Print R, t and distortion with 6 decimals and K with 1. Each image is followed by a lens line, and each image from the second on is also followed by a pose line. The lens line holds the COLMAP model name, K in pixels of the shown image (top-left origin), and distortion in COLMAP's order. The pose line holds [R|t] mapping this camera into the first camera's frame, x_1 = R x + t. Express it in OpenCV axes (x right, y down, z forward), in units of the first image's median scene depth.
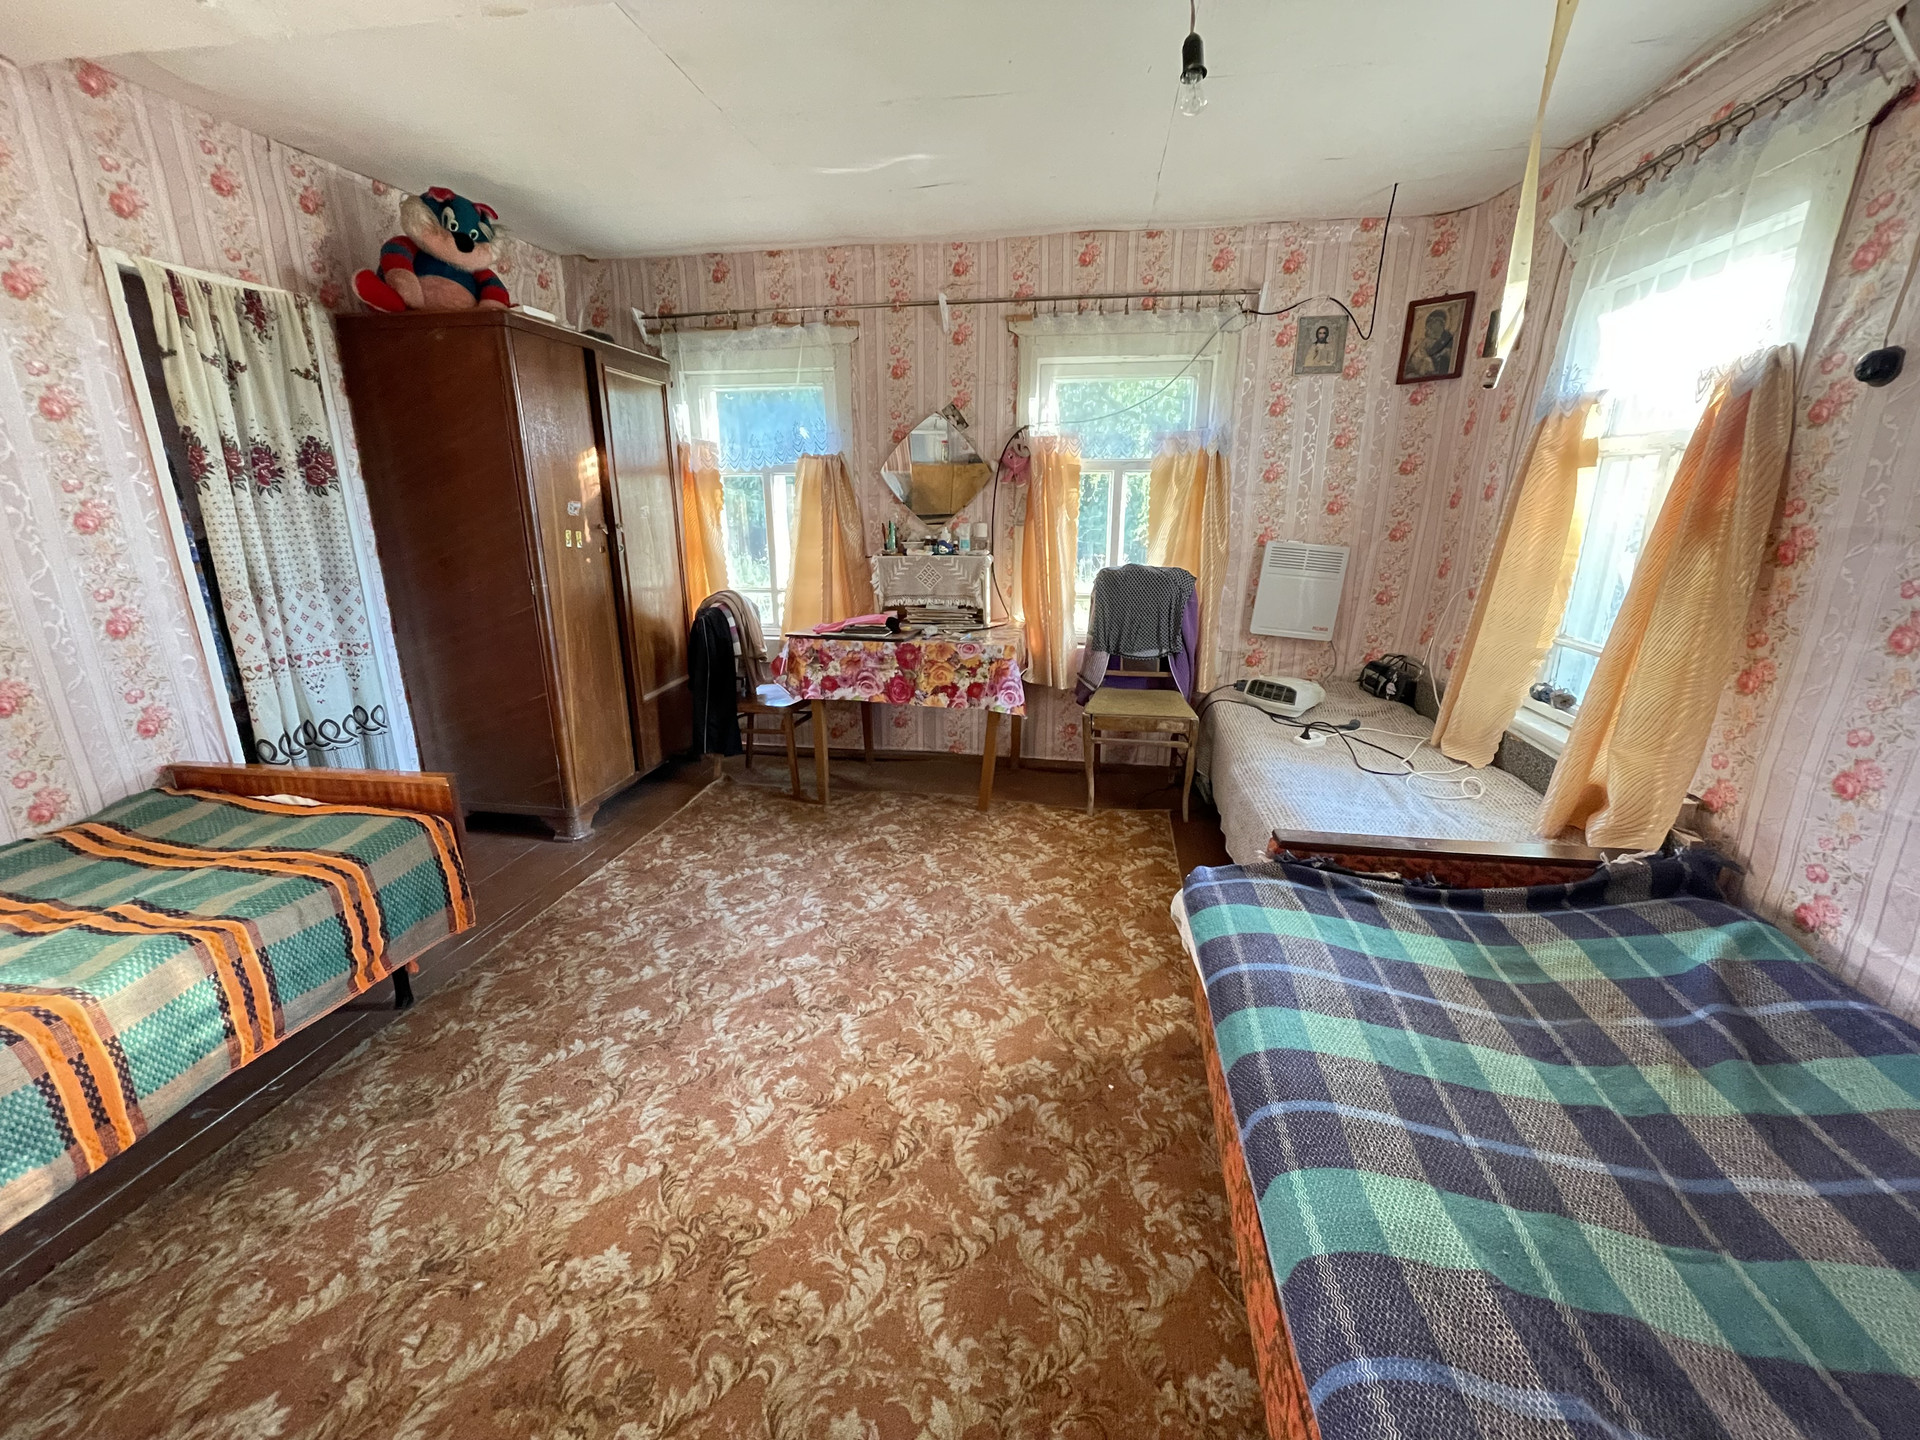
lens RADIAL K [[769.1, 0, 956.7], [0, 769.1, 712.9], [0, 0, 1]] dist [-0.002240, -0.000049]
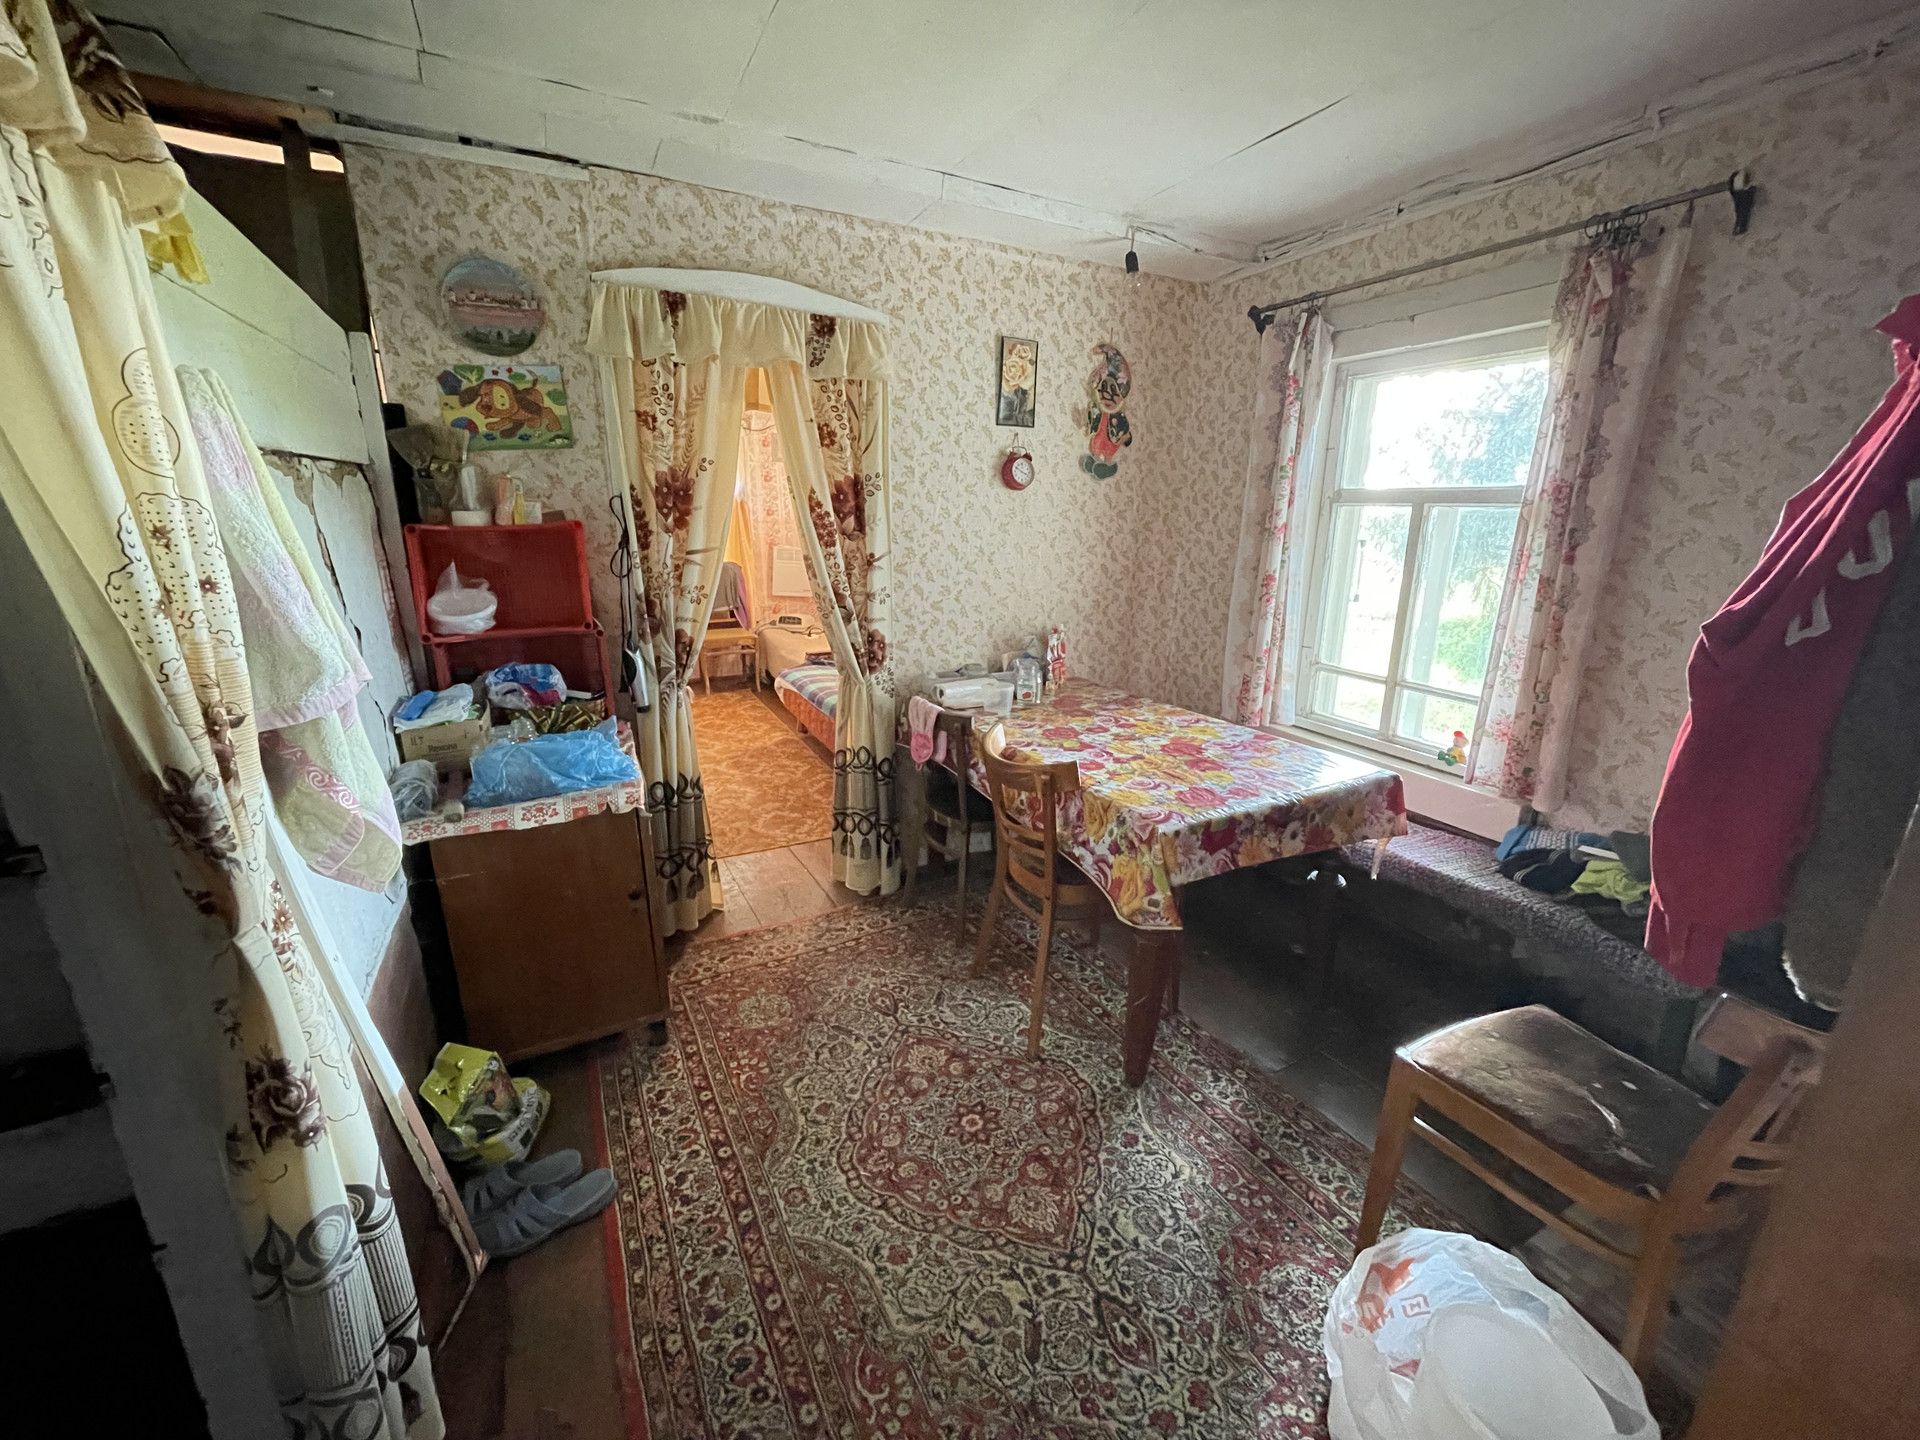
lens RADIAL K [[769.1, 0, 958.8], [0, 769.1, 722.7], [0, 0, 1]] dist [-0.002240, -0.000049]
pose [[0.796922, -0.155957, 0.583603, -0.414479], [0.162656, 0.985817, 0.041330, 0.205947], [-0.581772, 0.061989, 0.810986, -0.793026]]
